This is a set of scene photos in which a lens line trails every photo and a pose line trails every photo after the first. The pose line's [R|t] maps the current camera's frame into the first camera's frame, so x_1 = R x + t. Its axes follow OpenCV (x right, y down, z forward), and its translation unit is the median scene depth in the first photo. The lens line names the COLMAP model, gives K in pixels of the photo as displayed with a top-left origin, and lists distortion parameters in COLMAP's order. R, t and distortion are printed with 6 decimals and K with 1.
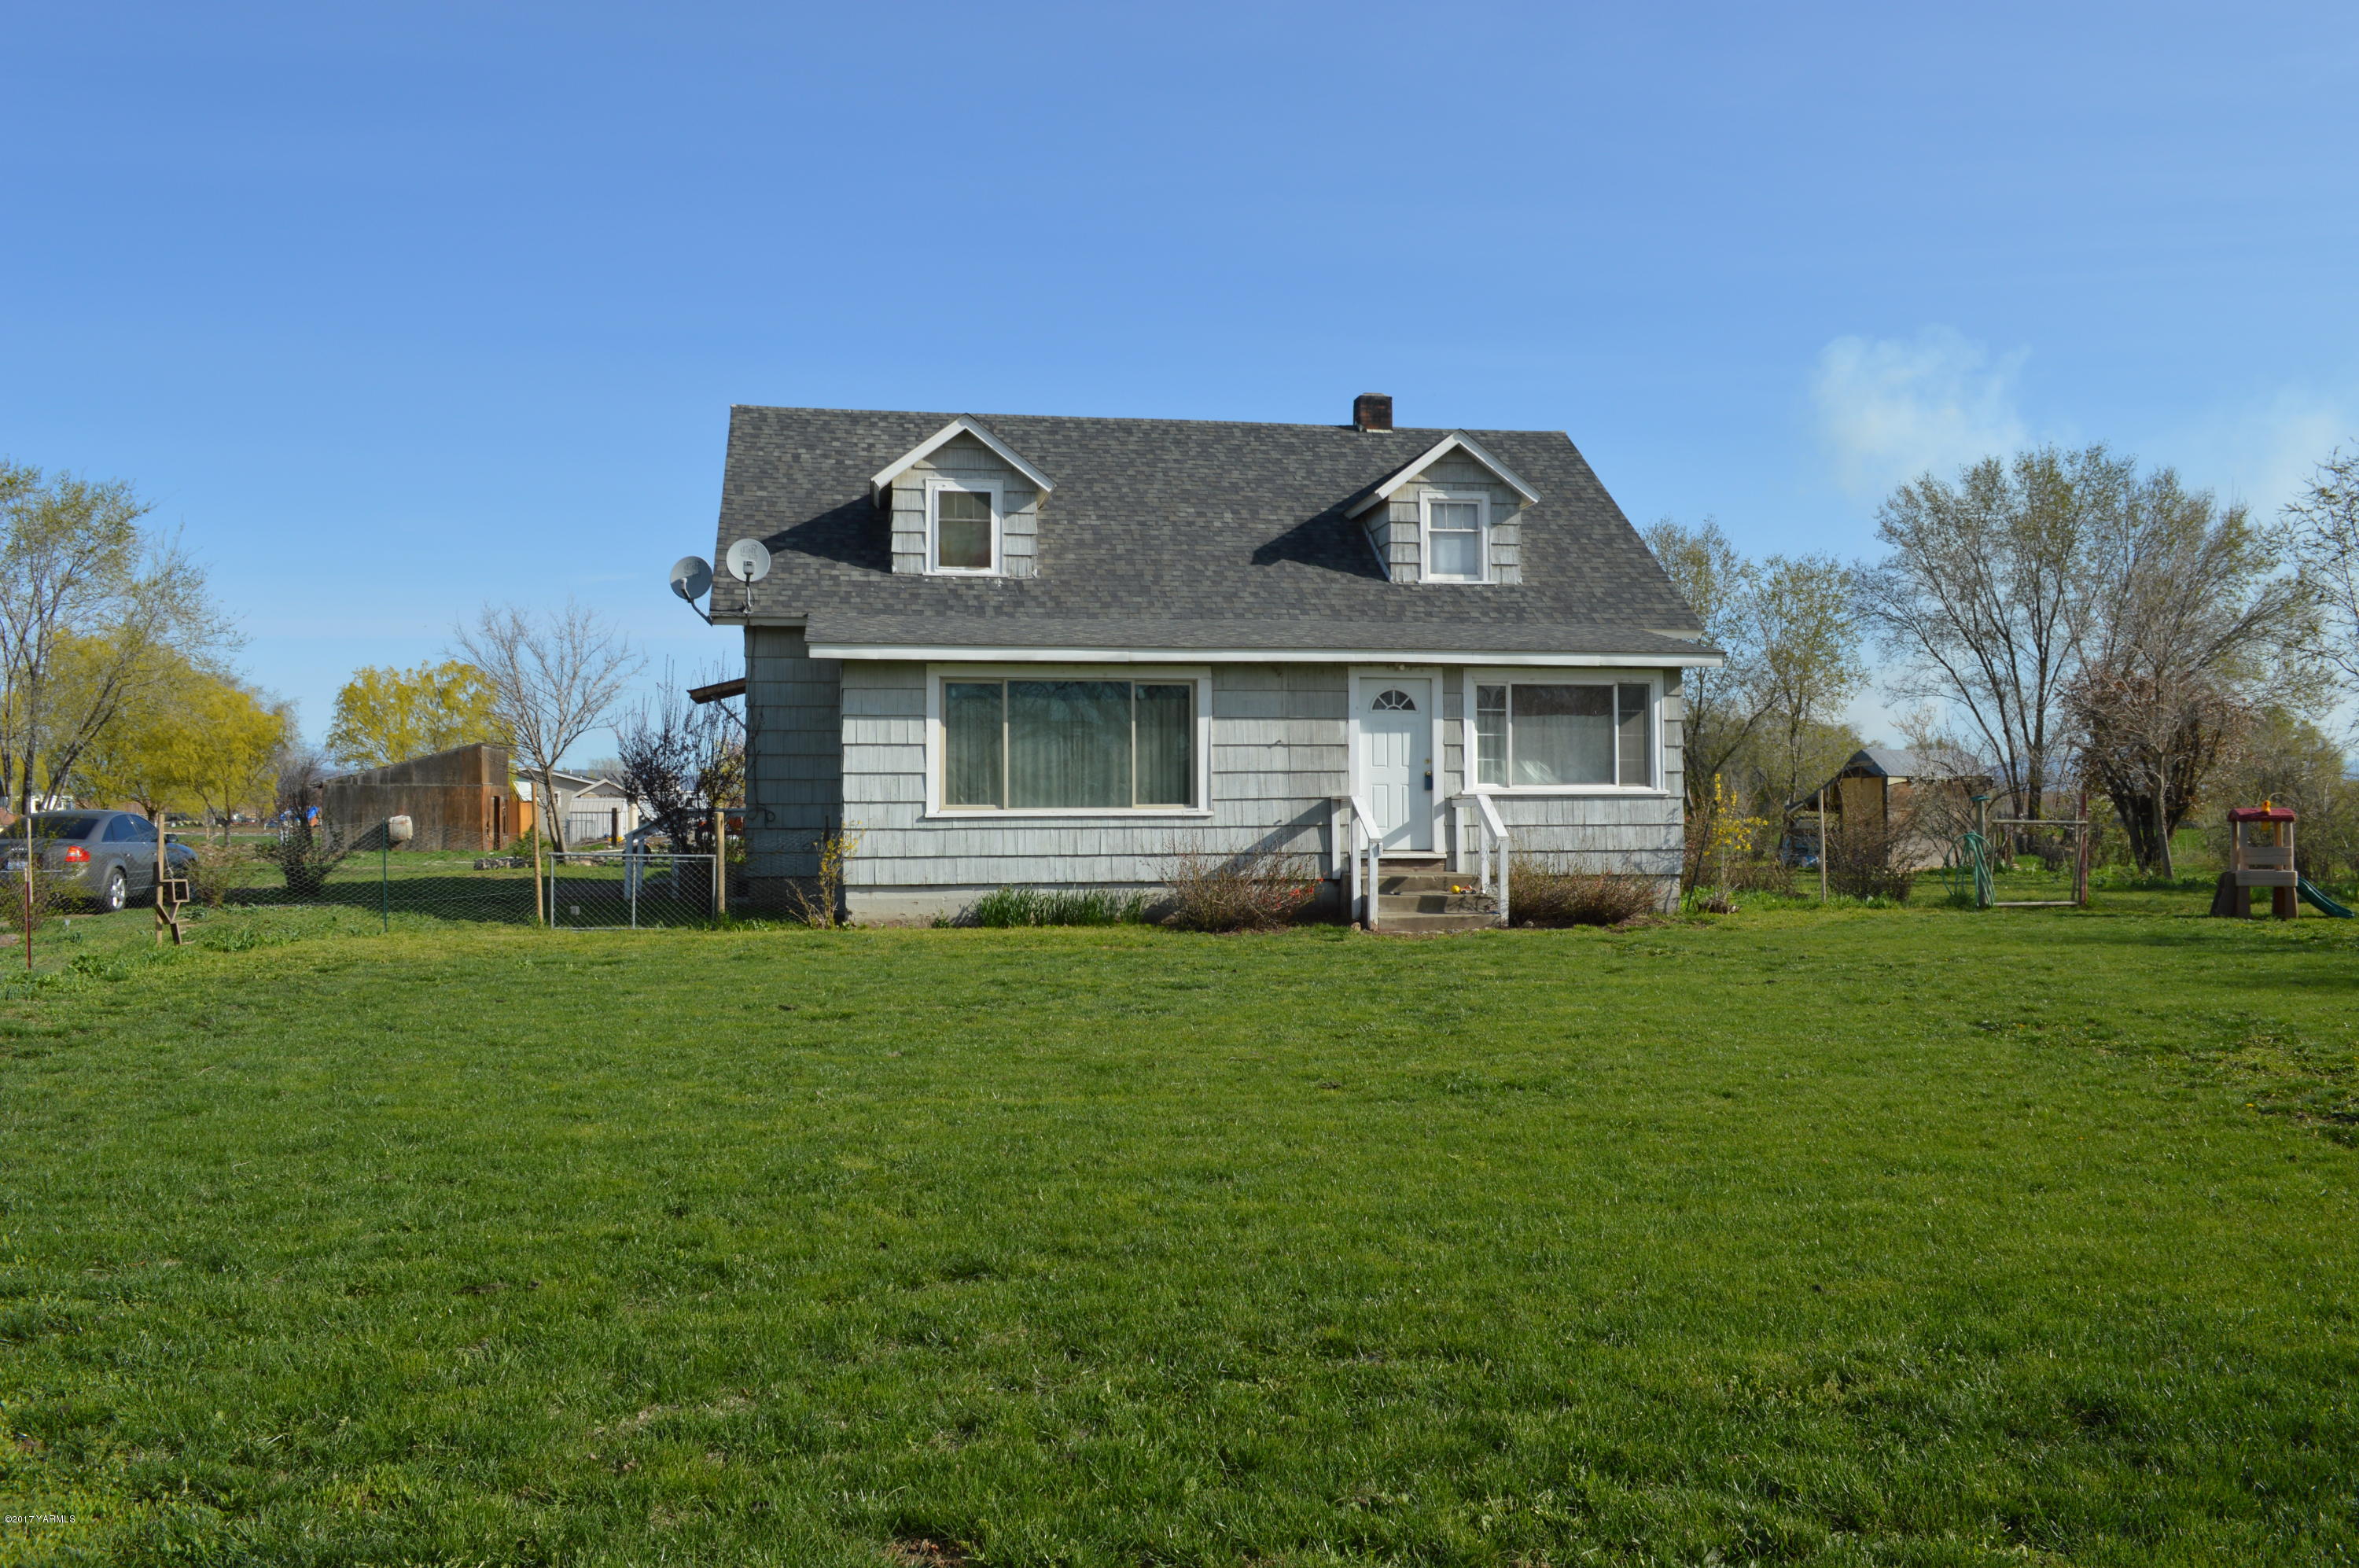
lens RADIAL K [[1879.6, 0, 1179.6], [0, 1879.6, 785.1], [0, 0, 1]] dist [-0.084022, 0.015204]
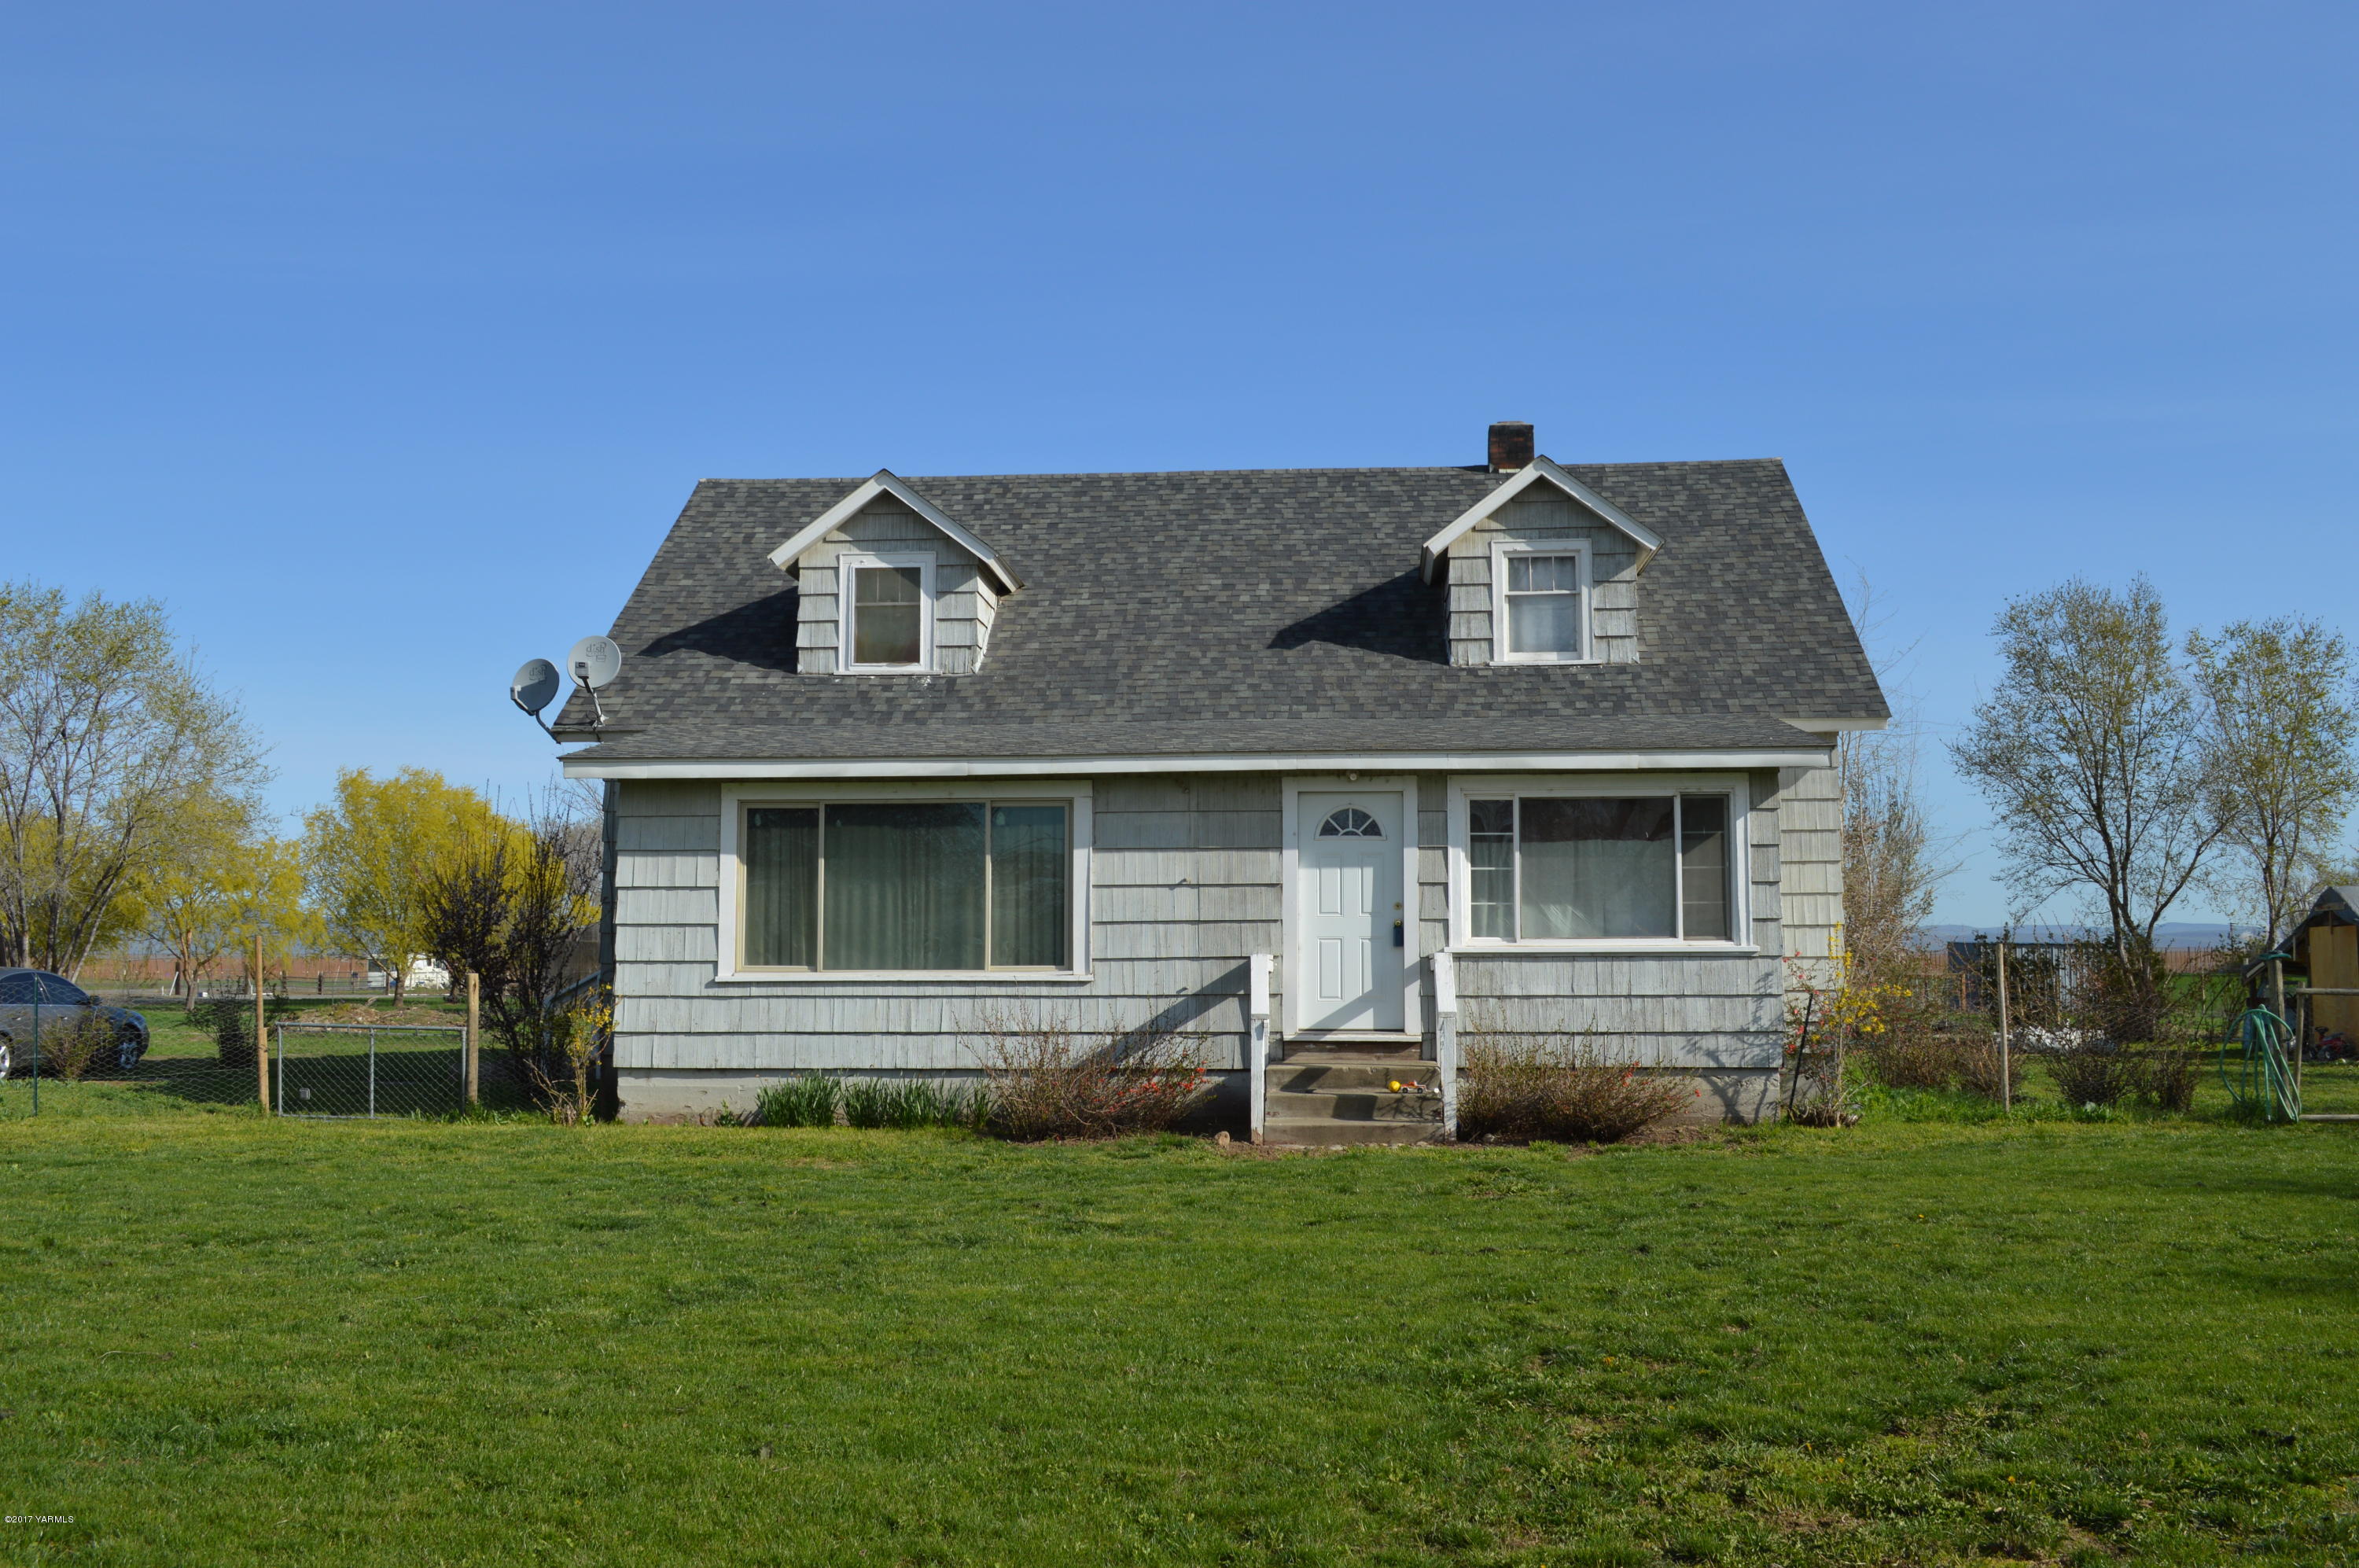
lens RADIAL K [[2199.8, 0, 1178.4], [0, 2199.8, 784.5], [0, 0, 1]] dist [-0.071458, 0.000000]
pose [[0.967523, -0.018995, -0.252069, 0.259088], [0.000860, 0.997414, -0.071860, 0.001119], [0.252782, 0.069309, 0.965038, 0.158304]]
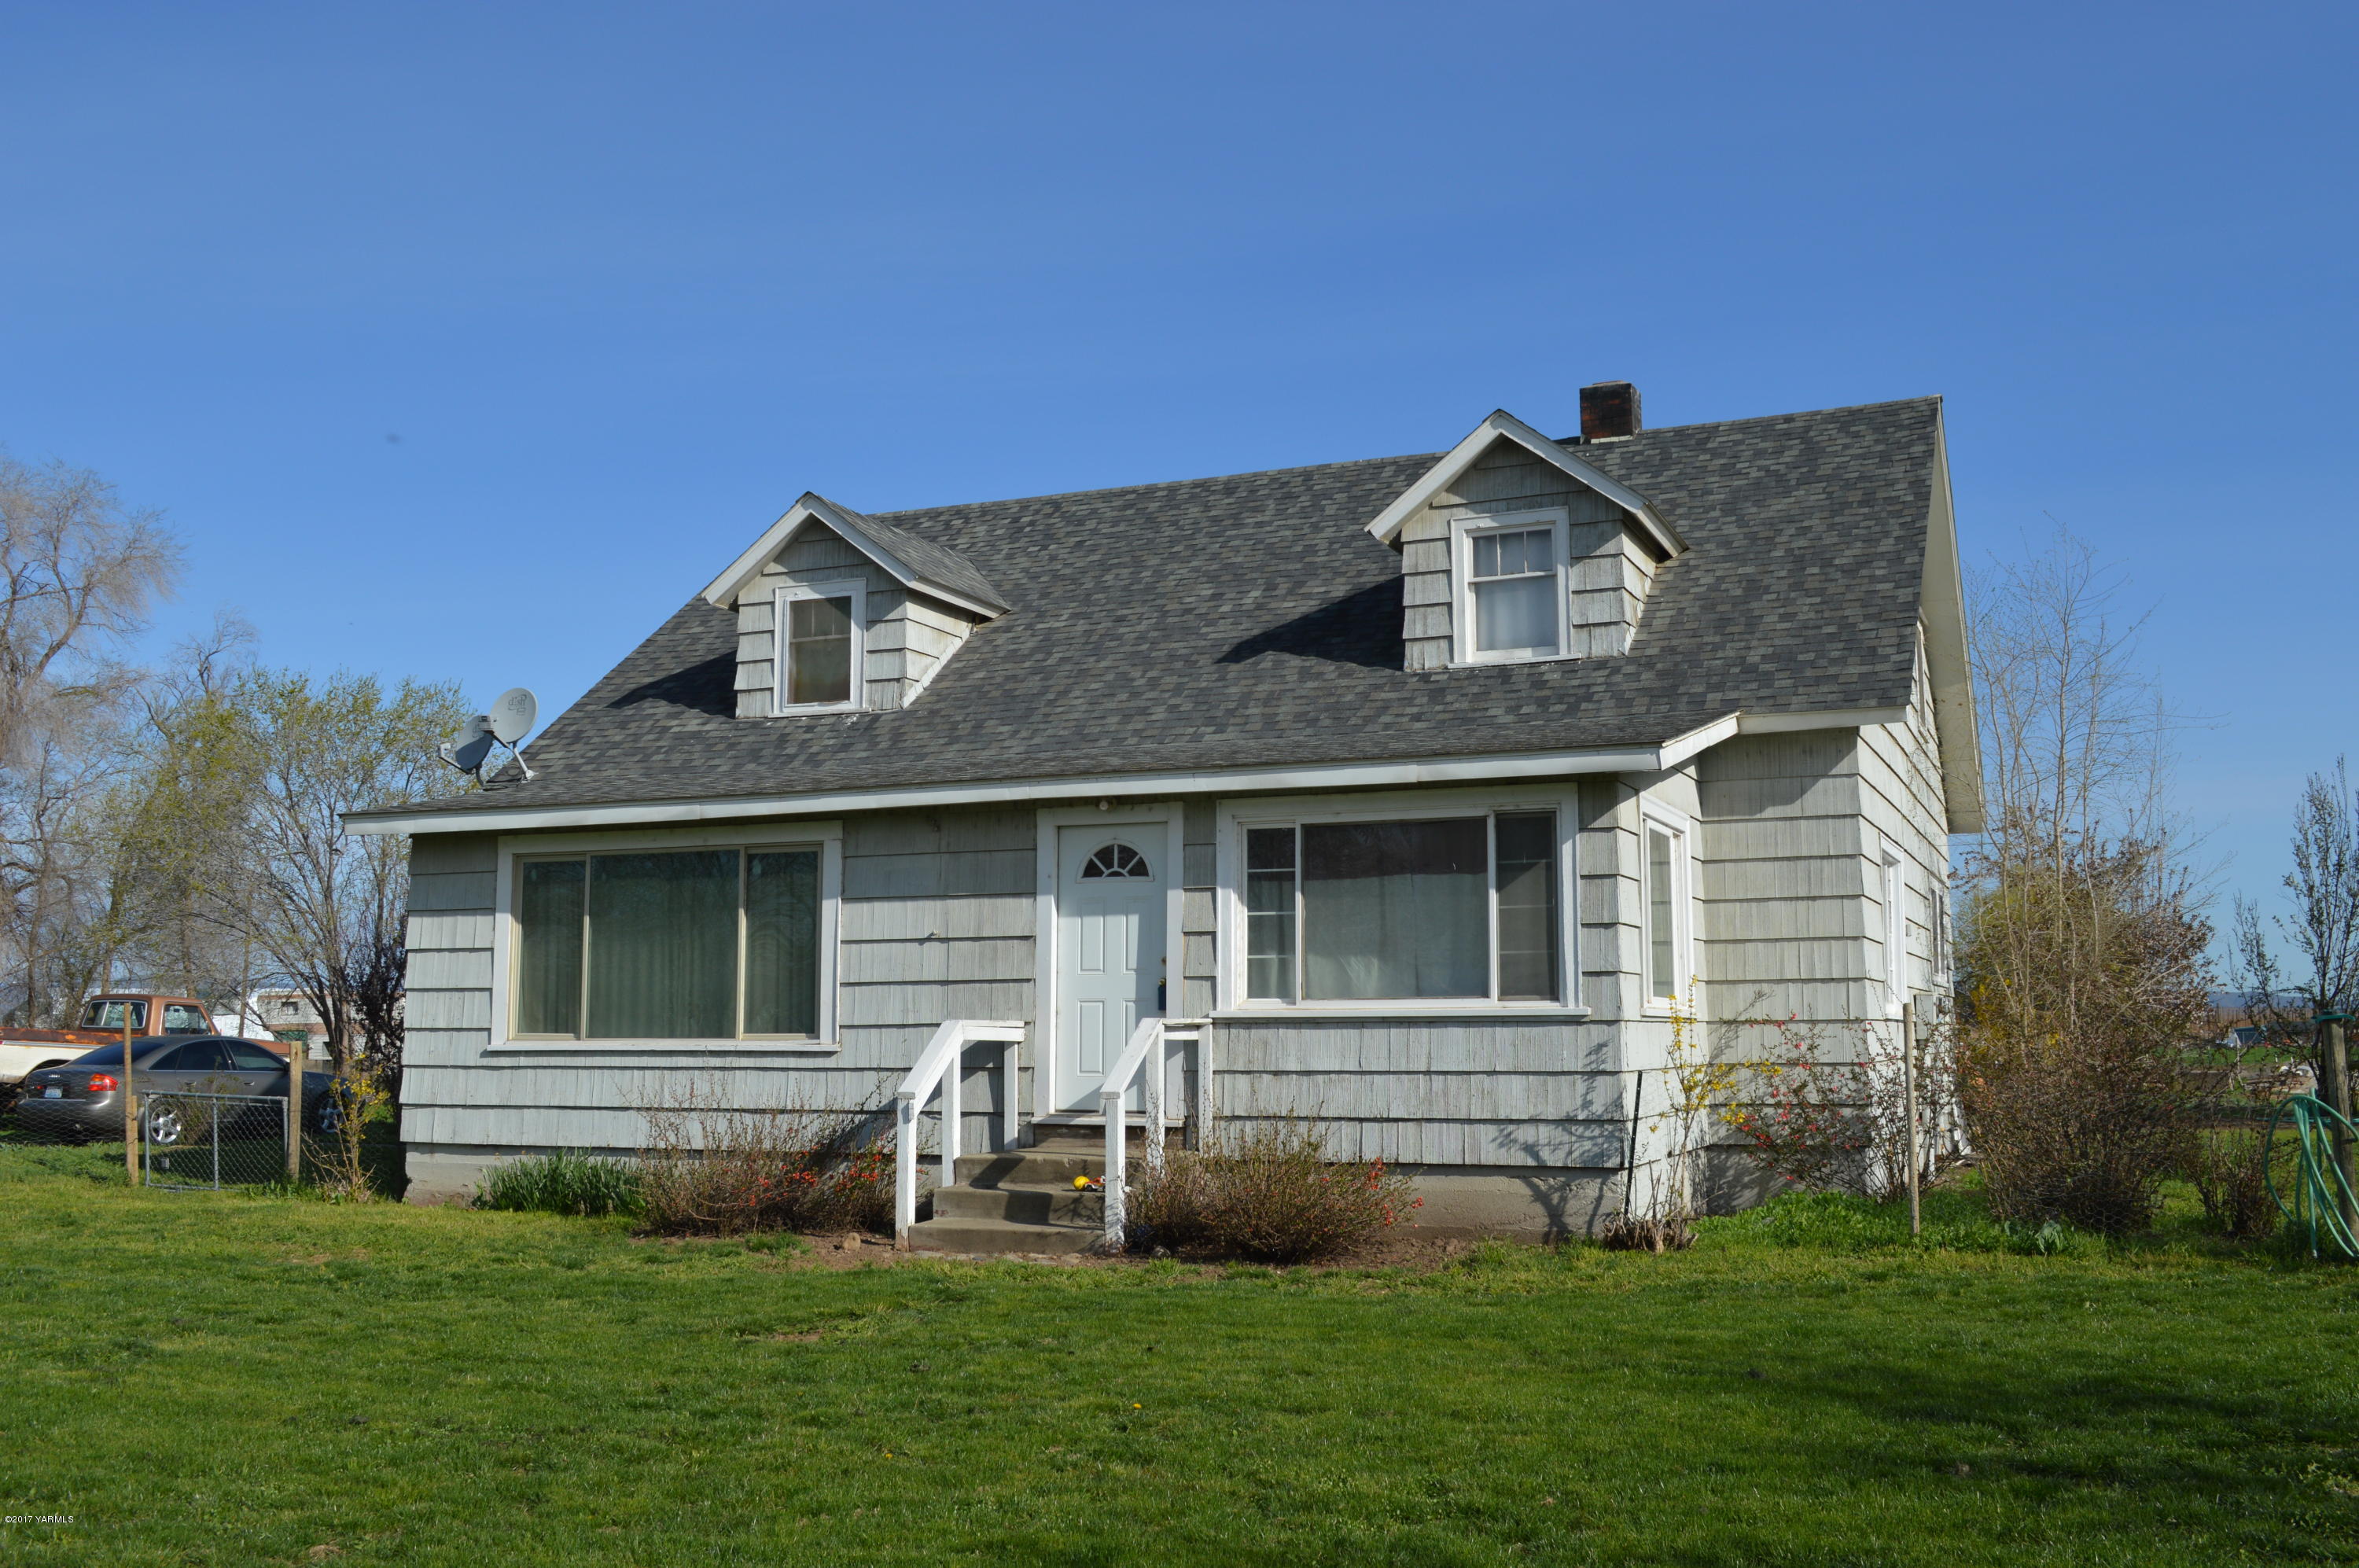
lens RADIAL K [[2199.8, 0, 1184.1], [0, 2199.8, 782.2], [0, 0, 1]] dist [-0.071458, 0.000000]
pose [[0.835100, -0.061513, -0.546648, 0.509626], [0.006445, 0.994754, -0.102091, 0.001864], [0.550061, 0.081734, 0.831115, 0.414526]]
